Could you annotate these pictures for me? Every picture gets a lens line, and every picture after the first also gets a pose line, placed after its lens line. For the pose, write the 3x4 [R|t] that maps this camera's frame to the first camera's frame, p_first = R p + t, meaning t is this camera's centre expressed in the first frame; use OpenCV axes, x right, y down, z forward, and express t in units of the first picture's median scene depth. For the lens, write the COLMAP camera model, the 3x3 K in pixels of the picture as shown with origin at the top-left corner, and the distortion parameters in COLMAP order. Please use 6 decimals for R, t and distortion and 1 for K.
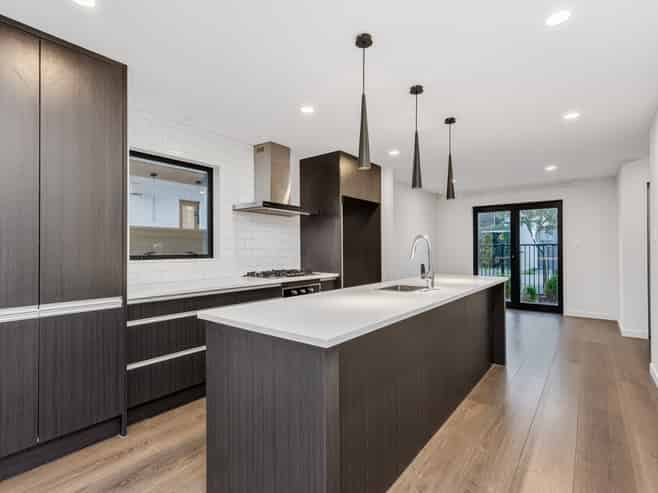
lens RADIAL K [[340.2, 0, 333.0], [0, 340.2, 247.0], [0, 0, 1]] dist [0.001072, -0.000900]
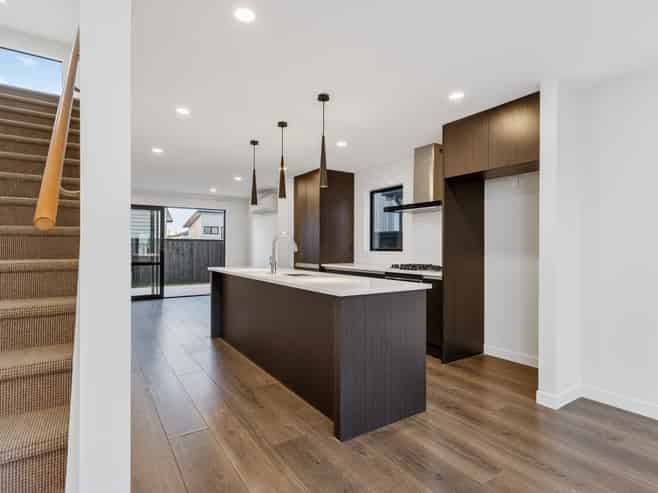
lens RADIAL K [[355.5, 0, 328.4], [0, 355.5, 250.0], [0, 0, 1]] dist [0.002038, -0.000054]
pose [[-0.334749, 0.008517, -0.942269, 1.149415], [0.004253, 0.999963, 0.007527, 0.015023], [0.942298, -0.001488, -0.334773, 1.258463]]
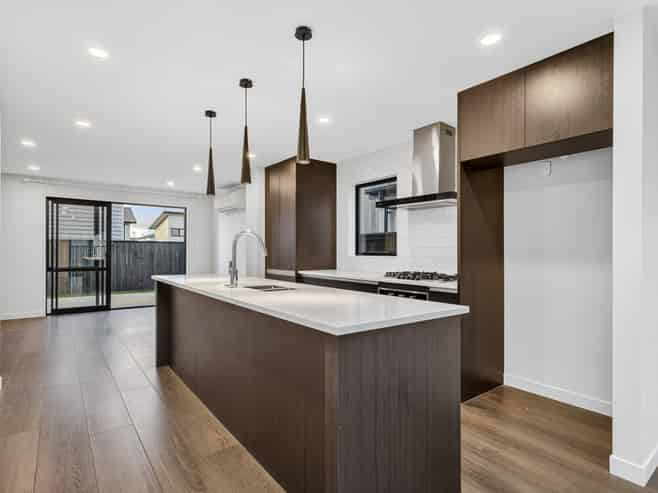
lens RADIAL K [[355.5, 0, 328.4], [0, 355.5, 250.0], [0, 0, 1]] dist [0.002038, -0.000054]
pose [[-0.263919, -0.002176, -0.964543, 0.898741], [0.000495, 0.999997, -0.002392, 0.015526], [0.964545, -0.001109, -0.263917, 1.151218]]
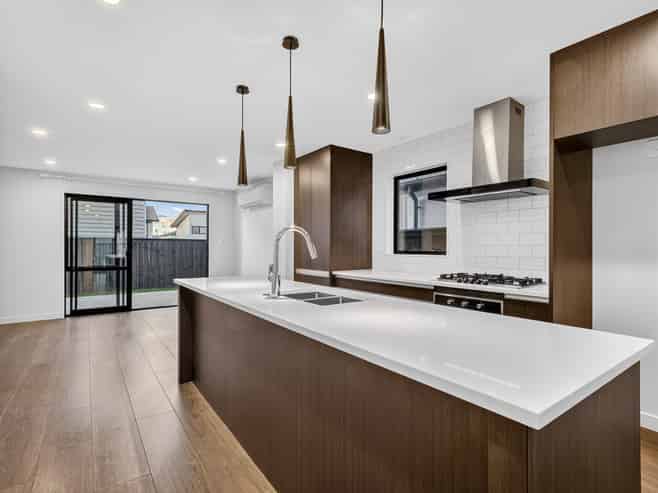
lens RADIAL K [[340.2, 0, 333.0], [0, 340.2, 247.0], [0, 0, 1]] dist [0.001072, -0.000900]
pose [[-0.285479, 0.000440, -0.958385, 0.749026], [0.003855, 0.999992, -0.000689, 0.008142], [0.958377, -0.003891, -0.285478, 1.017668]]
